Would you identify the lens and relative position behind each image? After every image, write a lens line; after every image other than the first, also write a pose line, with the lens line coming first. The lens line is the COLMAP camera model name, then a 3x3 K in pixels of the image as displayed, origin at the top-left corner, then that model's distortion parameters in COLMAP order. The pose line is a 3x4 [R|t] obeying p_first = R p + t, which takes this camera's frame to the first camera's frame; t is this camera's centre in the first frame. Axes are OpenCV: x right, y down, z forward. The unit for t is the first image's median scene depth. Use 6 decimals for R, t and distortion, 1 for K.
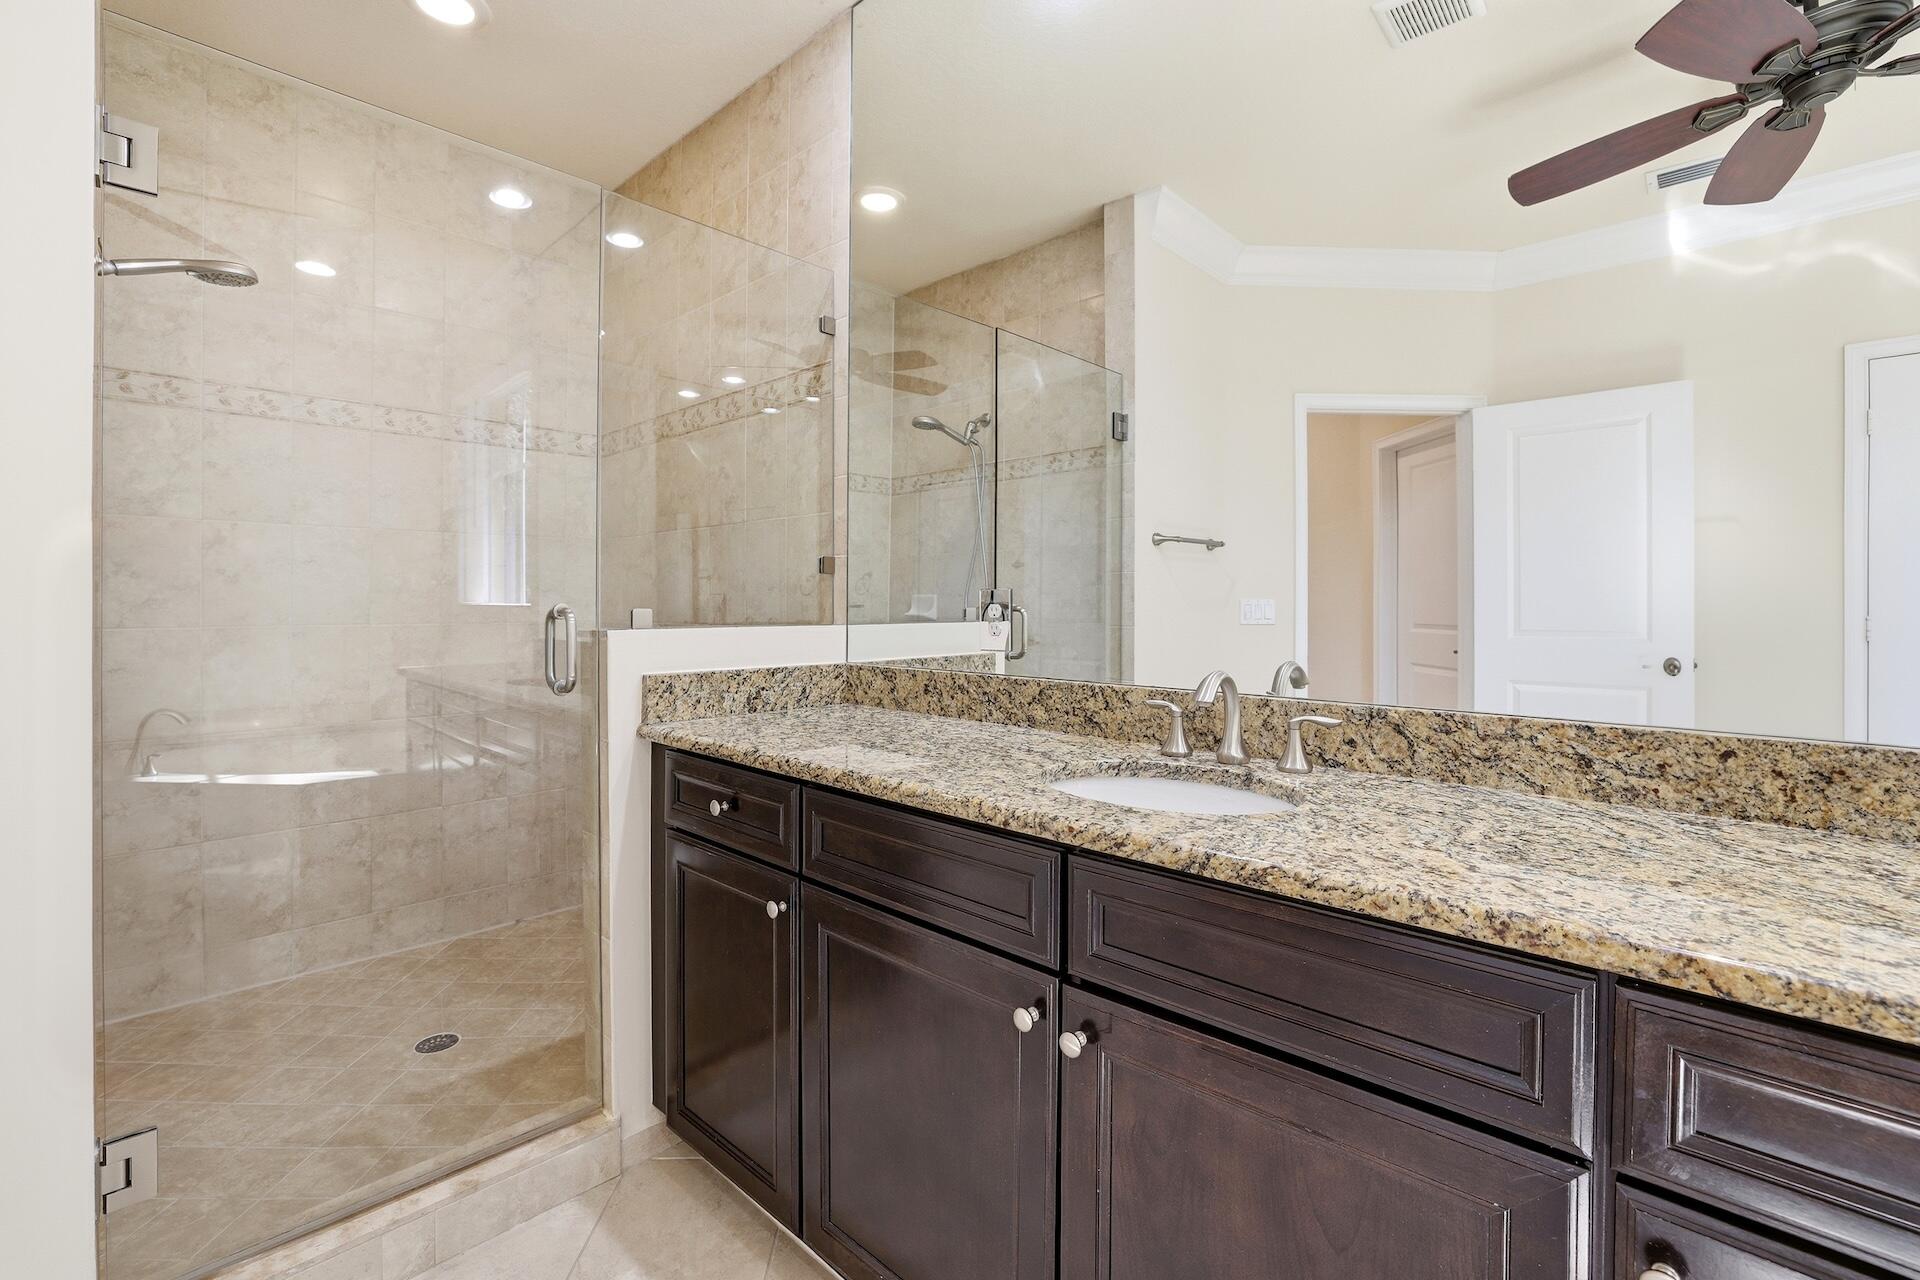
lens RADIAL K [[849.0, 0, 962.1], [0, 849.0, 602.2], [0, 0, 1]] dist [-0.031642, 0.000336]
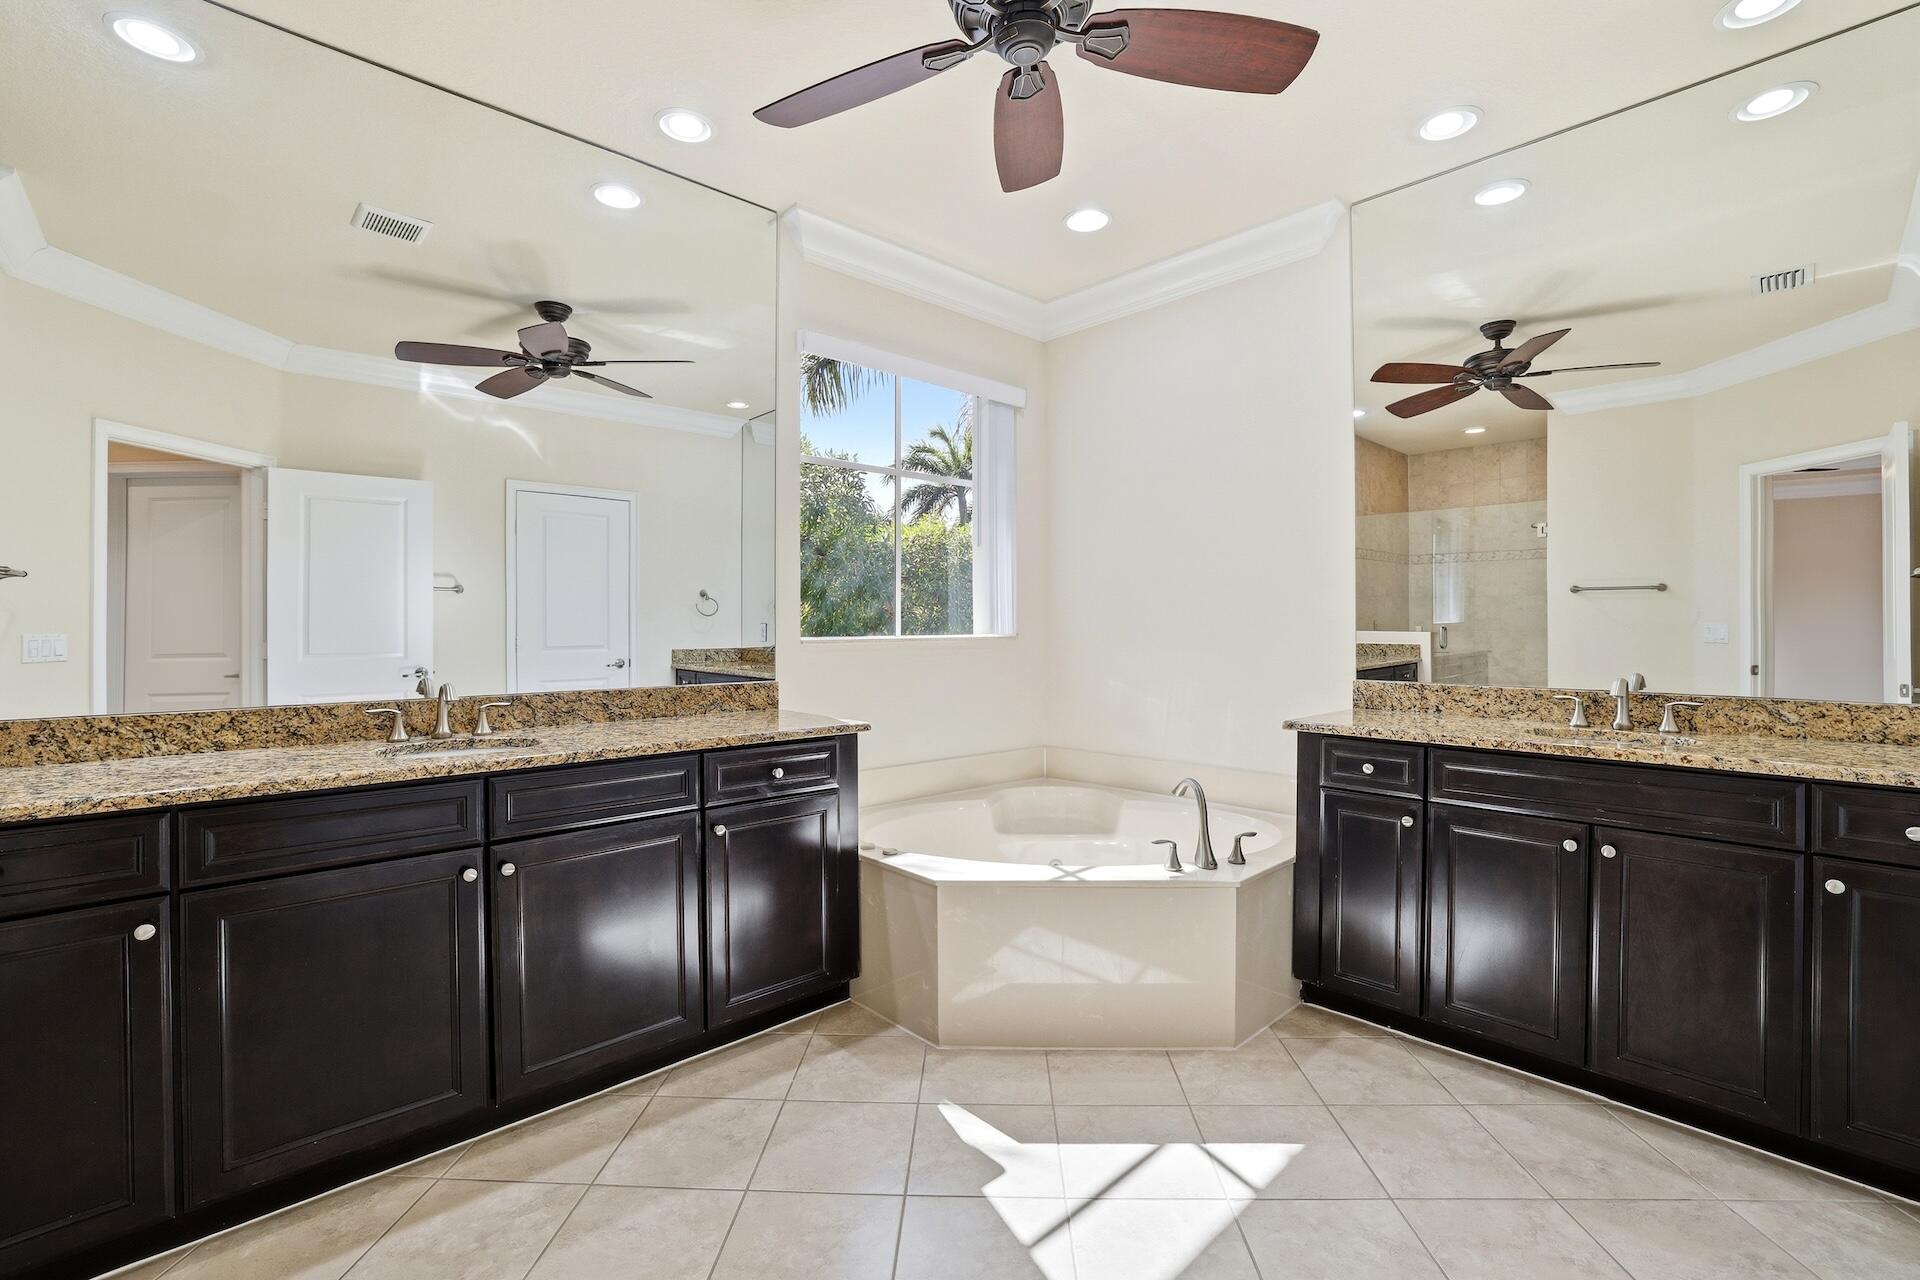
lens RADIAL K [[821.6, 0, 957.9], [0, 821.6, 629.1], [0, 0, 1]] dist [-0.032338, 0.000256]
pose [[0.072422, -0.011534, 0.997307, -1.011766], [0.001731, 0.999933, 0.011439, -0.035767], [-0.997373, 0.000897, 0.072437, -0.114927]]
